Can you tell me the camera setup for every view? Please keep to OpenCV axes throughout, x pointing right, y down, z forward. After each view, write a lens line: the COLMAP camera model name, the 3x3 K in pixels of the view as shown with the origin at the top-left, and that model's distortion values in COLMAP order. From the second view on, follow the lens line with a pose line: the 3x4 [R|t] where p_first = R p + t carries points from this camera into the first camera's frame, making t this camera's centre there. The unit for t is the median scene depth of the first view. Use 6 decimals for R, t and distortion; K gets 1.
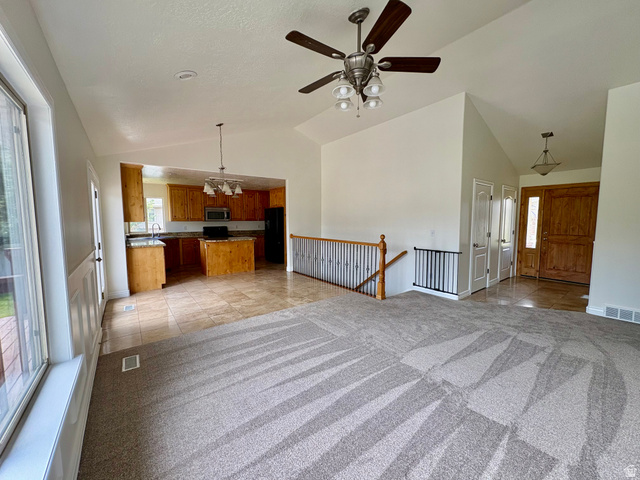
lens RADIAL K [[253.4, 0, 320.9], [0, 253.4, 240.7], [0, 0, 1]] dist [0.003012, -0.000576]
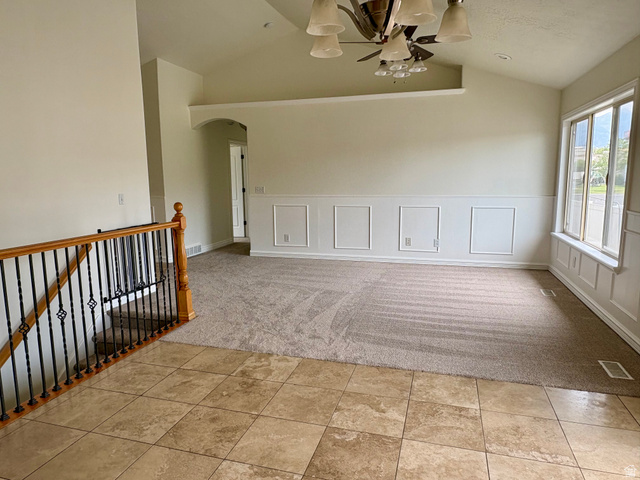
lens RADIAL K [[426.9, 0, 318.8], [0, 426.9, 239.4], [0, 0, 1]] dist [-0.002095, 0.000315]
pose [[-0.579940, -0.108193, 0.807443, -0.846530], [0.084905, 0.977717, 0.191991, -0.118974], [-0.810223, 0.179899, -0.557831, 1.611473]]
